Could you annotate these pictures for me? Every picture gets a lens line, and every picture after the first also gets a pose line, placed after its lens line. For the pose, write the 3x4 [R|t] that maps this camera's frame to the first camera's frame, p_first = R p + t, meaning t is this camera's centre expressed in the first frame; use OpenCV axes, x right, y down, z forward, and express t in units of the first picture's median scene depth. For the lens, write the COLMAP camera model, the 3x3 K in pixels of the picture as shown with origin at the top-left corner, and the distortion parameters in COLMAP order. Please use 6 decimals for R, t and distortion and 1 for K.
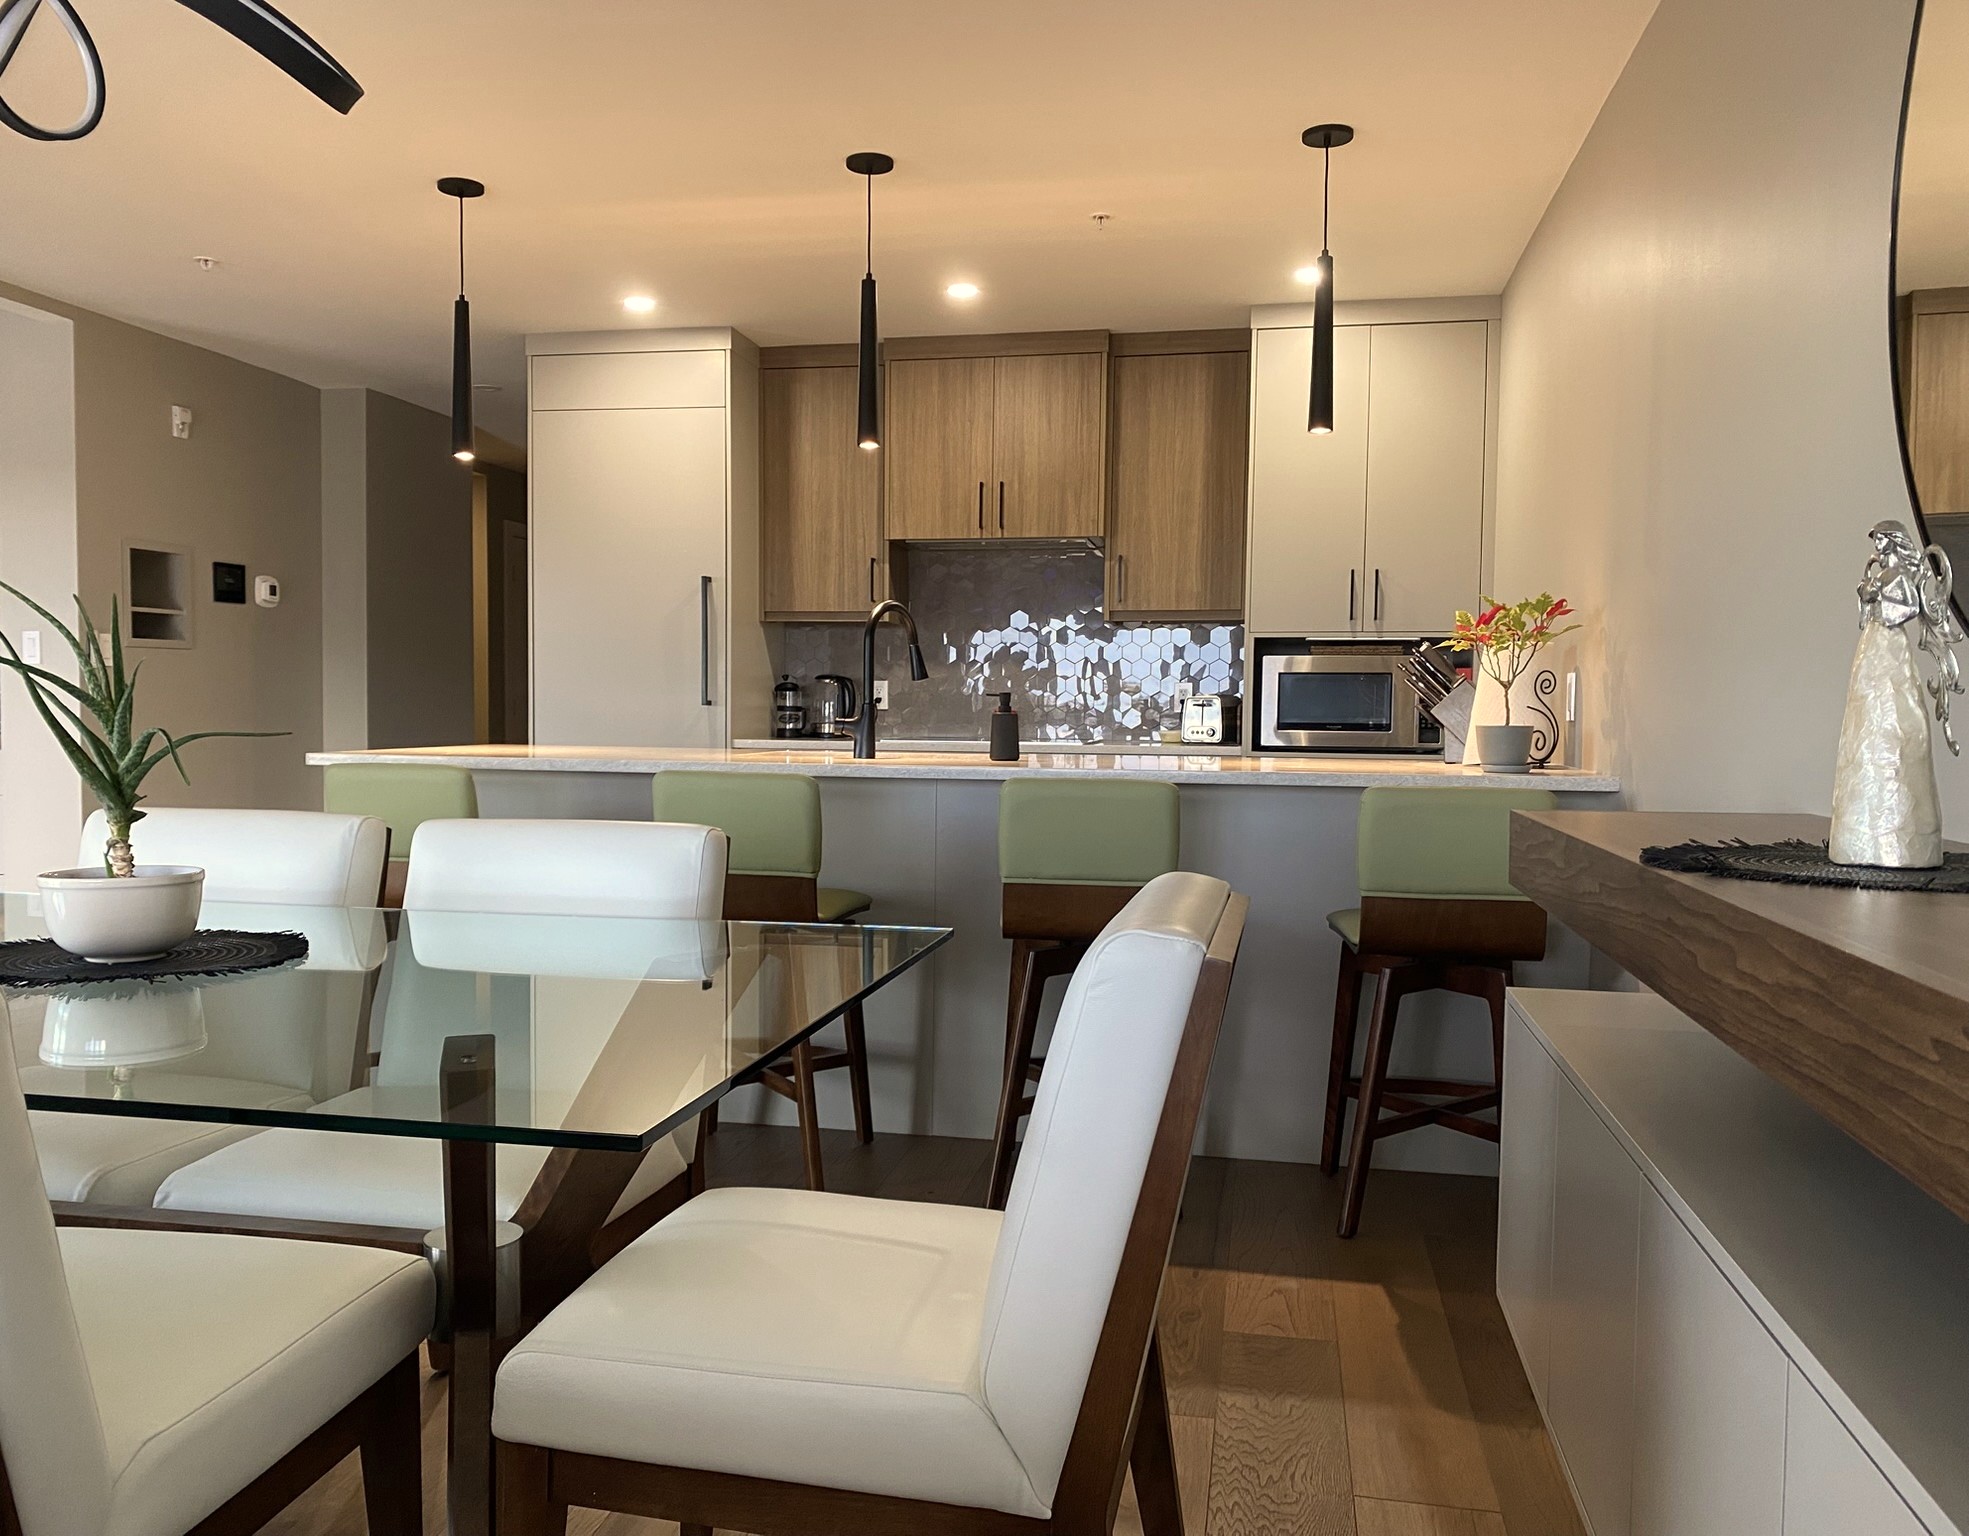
lens RADIAL K [[1559.8, 0, 952.6], [0, 1559.8, 798.8], [0, 0, 1]] dist [0.031364, -0.043124]
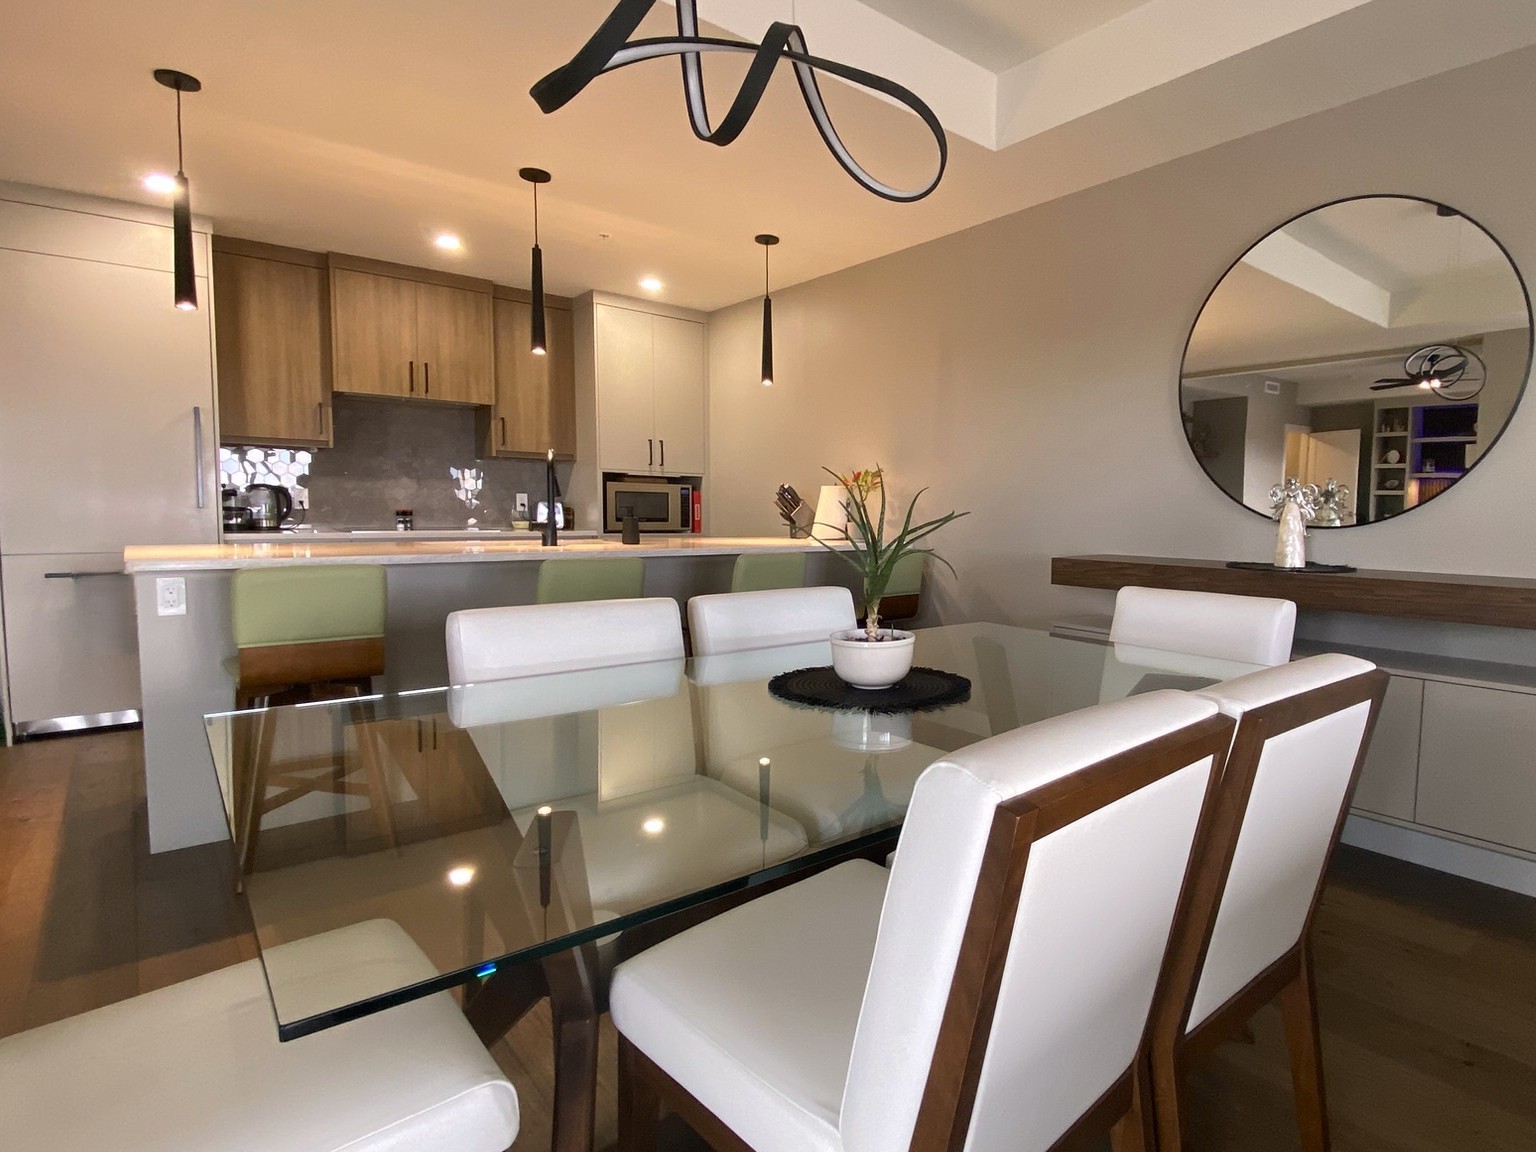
lens RADIAL K [[822.8, 0, 889.8], [0, 822.8, 578.4], [0, 0, 1]] dist [0.043144, -0.060821]
pose [[0.579122, -0.070057, 0.812225, -0.559083], [0.037890, 0.997537, 0.059025, -0.029730], [-0.814360, -0.003408, 0.580350, 0.210219]]
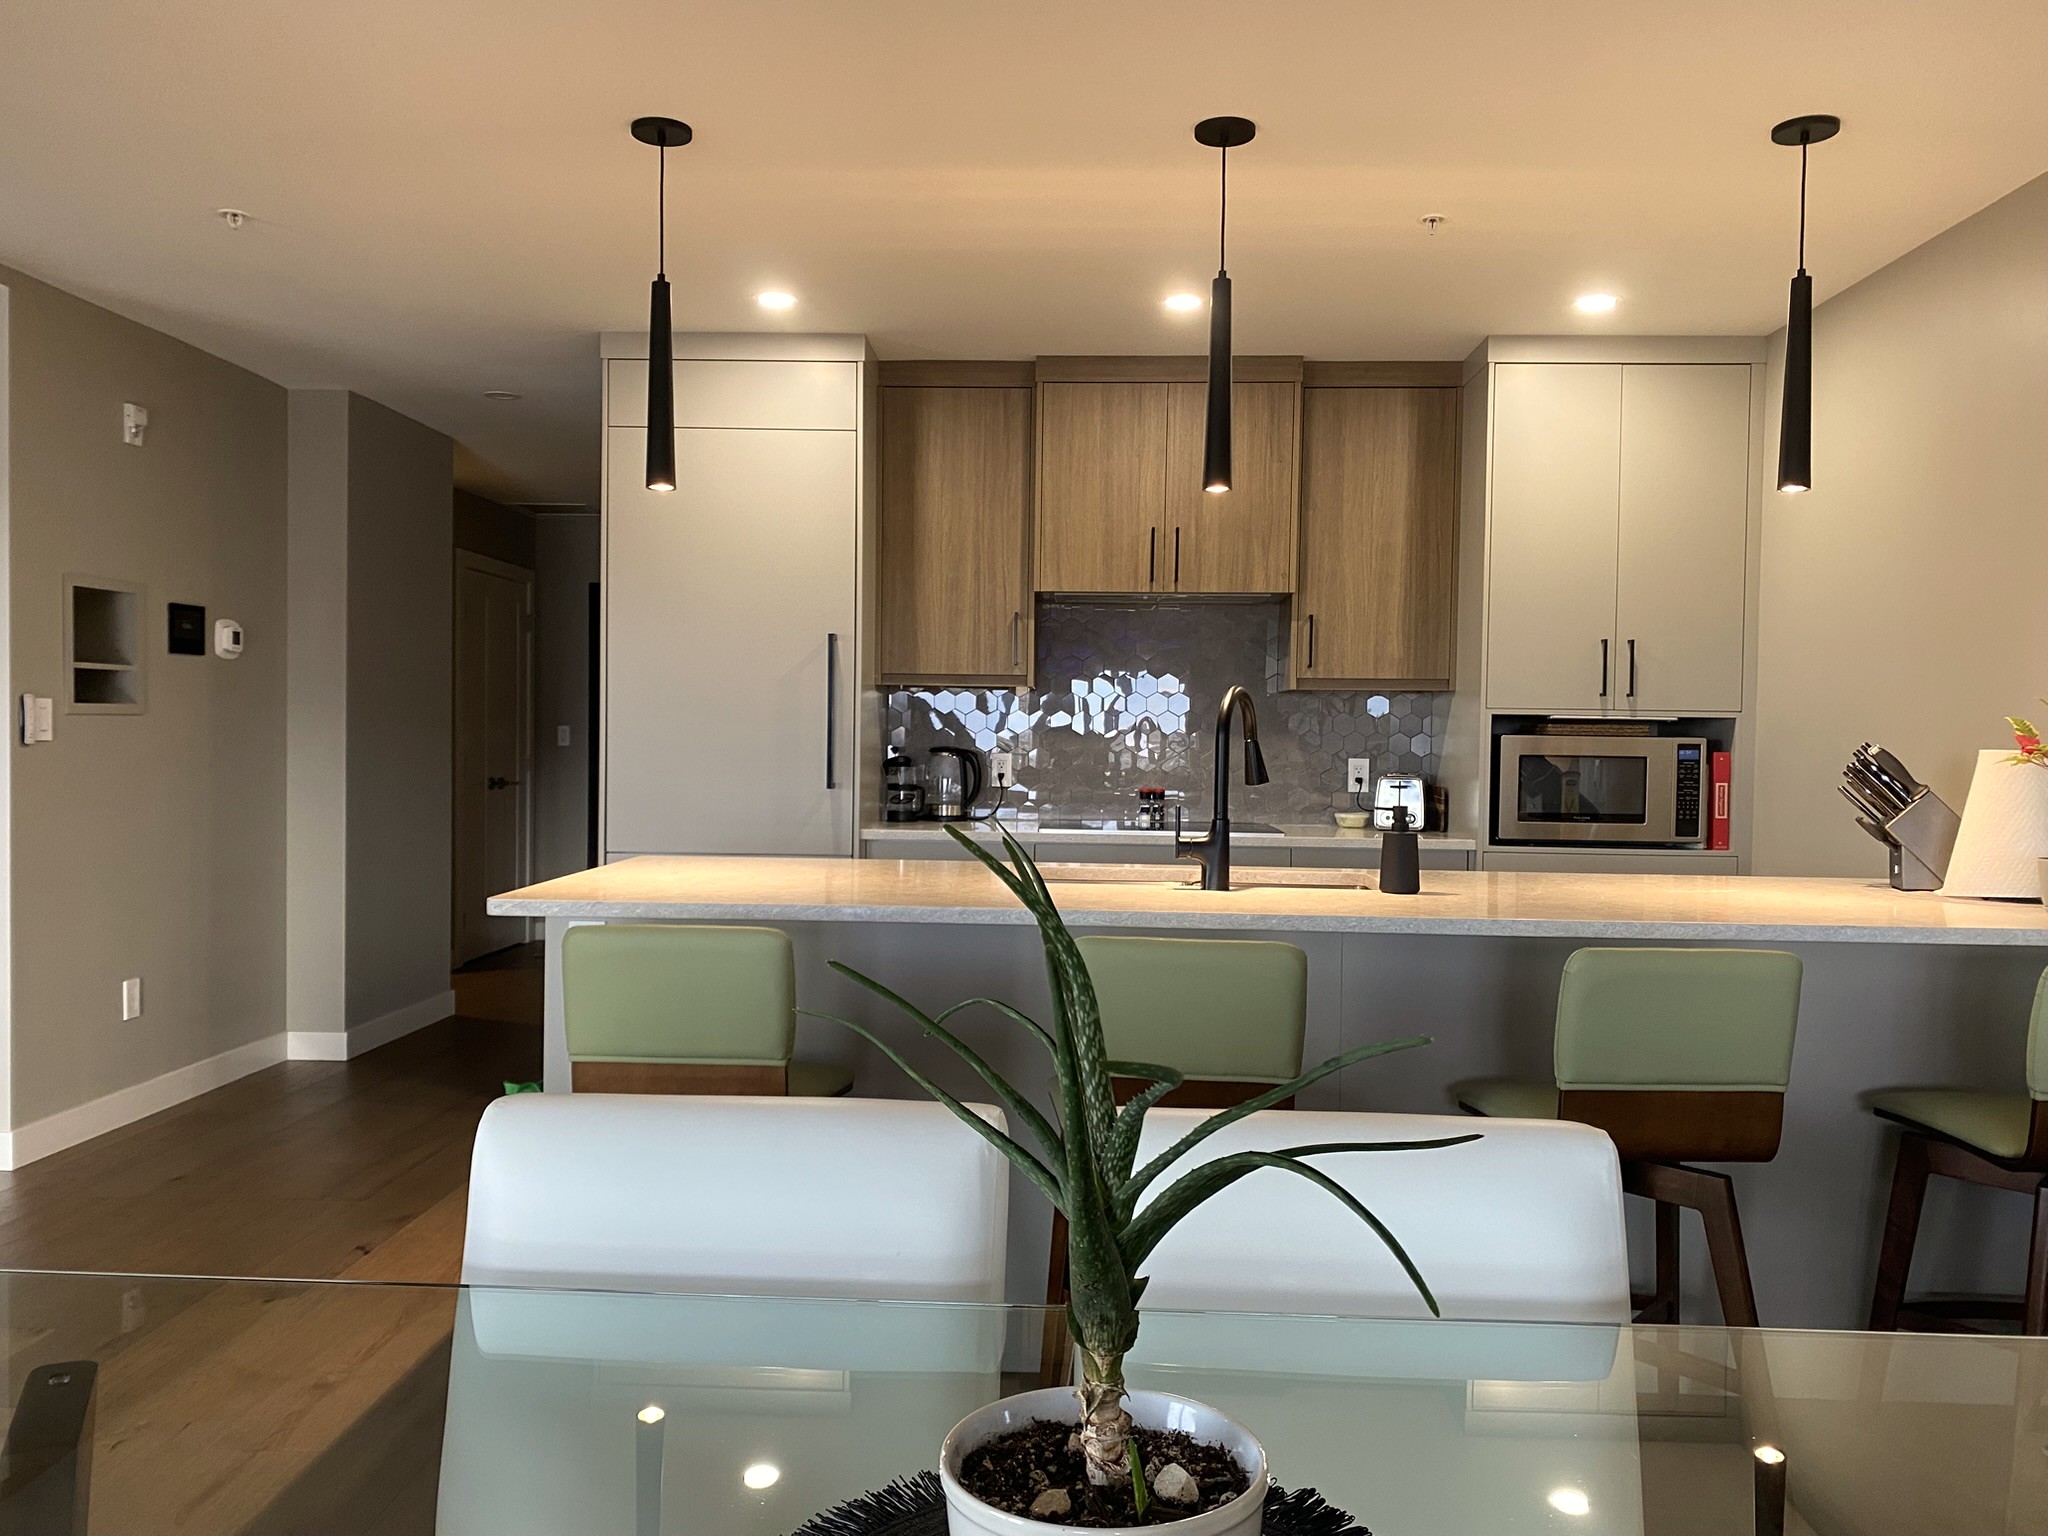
lens RADIAL K [[1555.8, 0, 1014.5], [0, 1555.8, 785.4], [0, 0, 1]] dist [0.034948, -0.046231]
pose [[0.987000, -0.002277, 0.160704, -0.282027], [0.006041, 0.999719, -0.022937, -0.061270], [-0.160606, 0.023610, 0.986736, 0.251207]]
